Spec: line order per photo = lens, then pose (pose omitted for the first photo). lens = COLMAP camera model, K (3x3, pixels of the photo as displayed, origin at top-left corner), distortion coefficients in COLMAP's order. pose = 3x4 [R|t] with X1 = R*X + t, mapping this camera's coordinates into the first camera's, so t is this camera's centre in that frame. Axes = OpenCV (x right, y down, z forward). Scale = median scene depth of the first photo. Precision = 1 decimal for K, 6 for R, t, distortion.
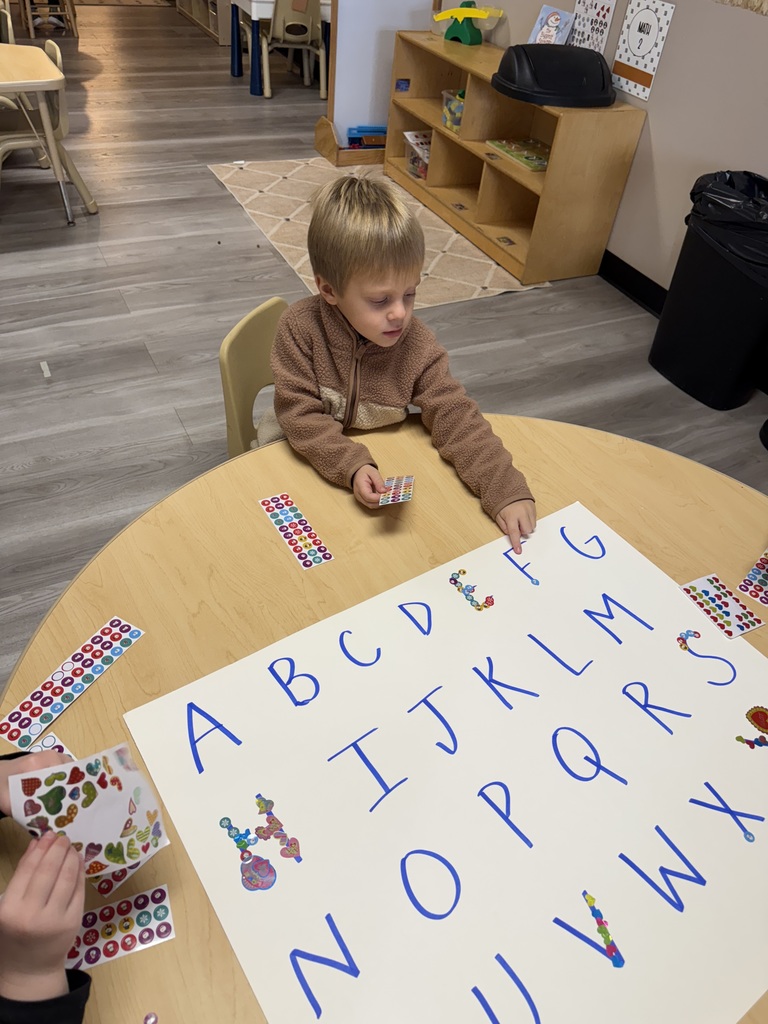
lens RADIAL K [[715.8, 0, 384.7], [0, 715.8, 524.0], [0, 0, 1]] dist [0.013812, -0.028408]
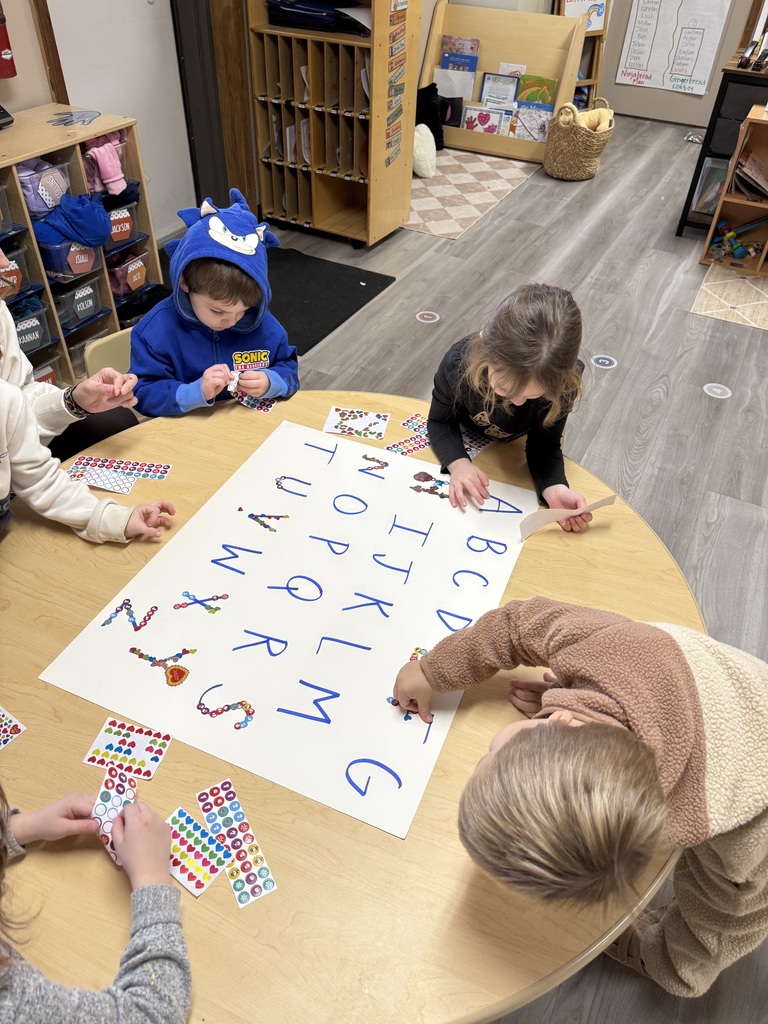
lens RADIAL K [[723.2, 0, 384.0], [0, 723.2, 512.0], [0, 0, 1]] dist [0.127893, -0.240516]
pose [[-0.836044, 0.277919, -0.473066, 0.730753], [-0.451643, 0.140957, 0.880994, -1.006117], [0.311527, 0.950206, 0.007674, 0.822771]]
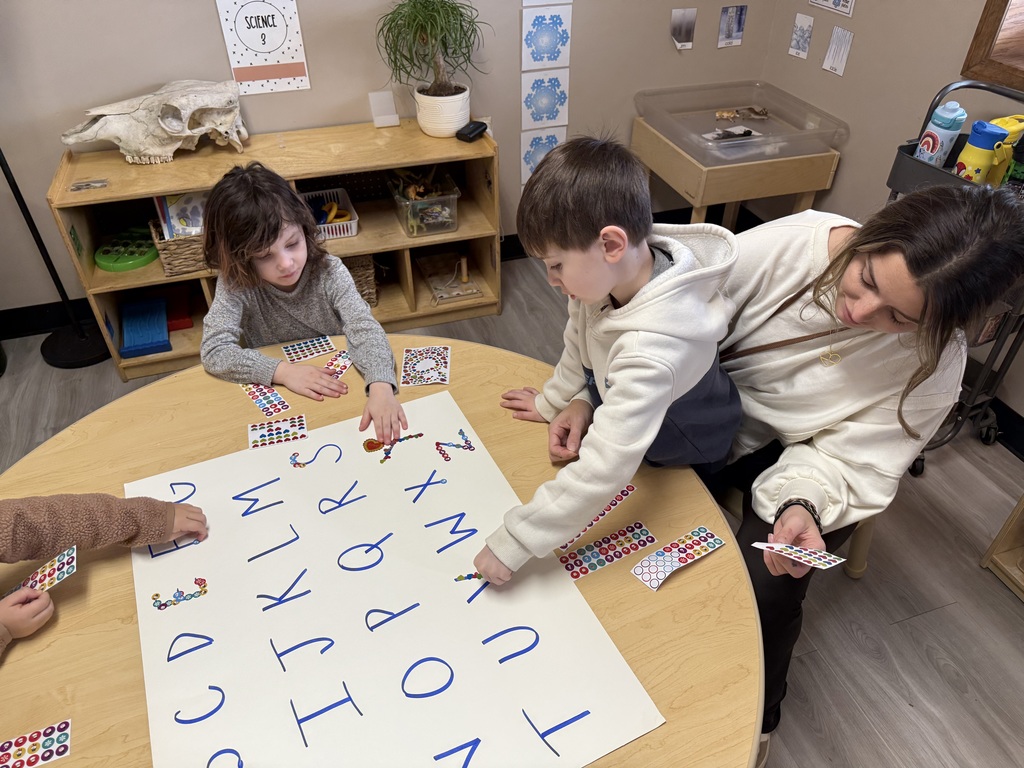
lens RADIAL K [[723.2, 0, 512.0], [0, 723.2, 384.0], [0, 0, 1]] dist [0.127893, -0.240516]
pose [[0.141258, -0.677526, 0.721807, -0.418514], [0.695682, 0.586673, 0.414537, -0.216971], [-0.704324, 0.443592, 0.554215, -0.082626]]
